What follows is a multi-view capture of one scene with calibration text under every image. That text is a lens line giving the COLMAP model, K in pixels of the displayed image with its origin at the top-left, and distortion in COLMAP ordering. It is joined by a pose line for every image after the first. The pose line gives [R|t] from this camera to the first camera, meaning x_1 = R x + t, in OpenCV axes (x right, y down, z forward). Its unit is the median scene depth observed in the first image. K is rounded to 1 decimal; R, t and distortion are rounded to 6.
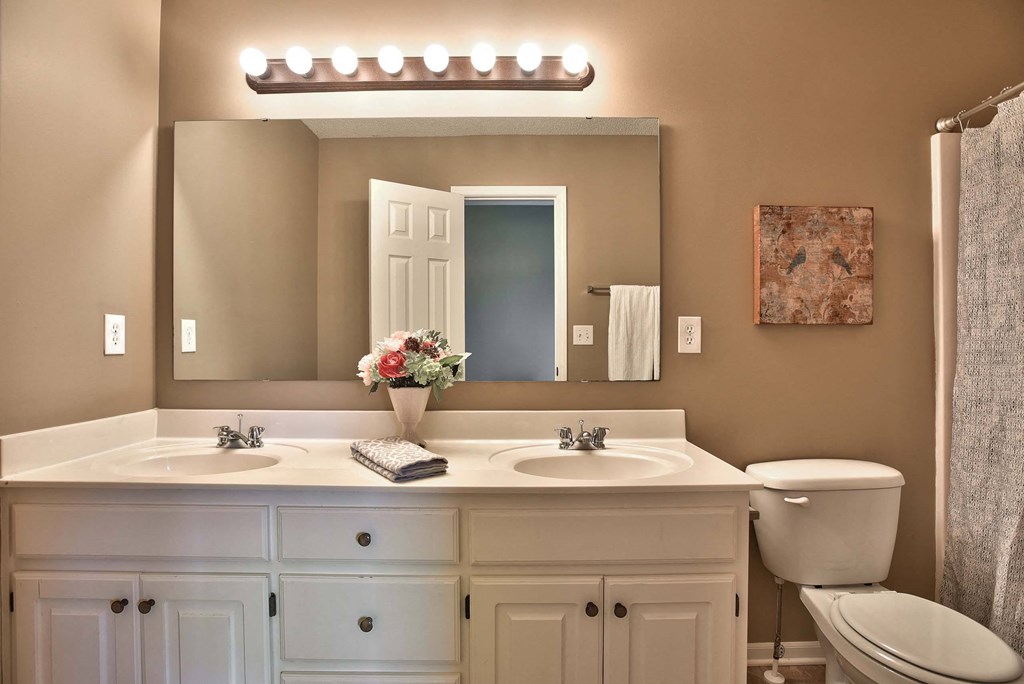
lens RADIAL K [[505.8, 0, 494.9], [0, 505.8, 342.9], [0, 0, 1]] dist [-0.061911, 0.027893]
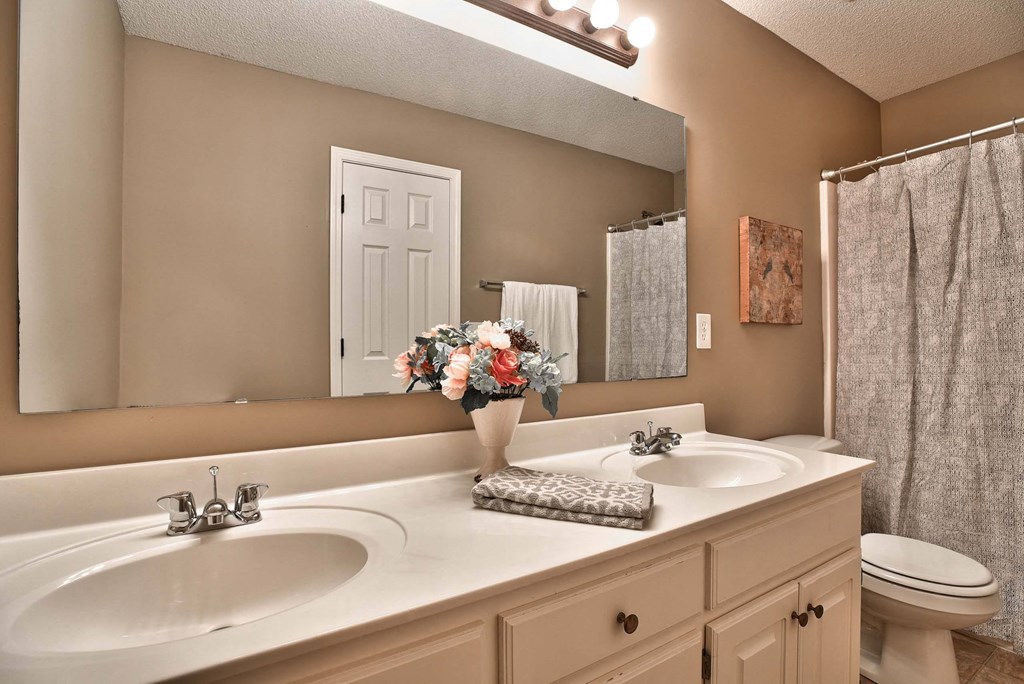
lens RADIAL K [[505.8, 0, 494.9], [0, 505.8, 342.9], [0, 0, 1]] dist [-0.061911, 0.027893]
pose [[0.835072, -0.001692, 0.550139, -0.567180], [0.003013, 0.999994, -0.001498, 0.008455], [-0.550133, 0.002909, 0.835072, 0.380075]]
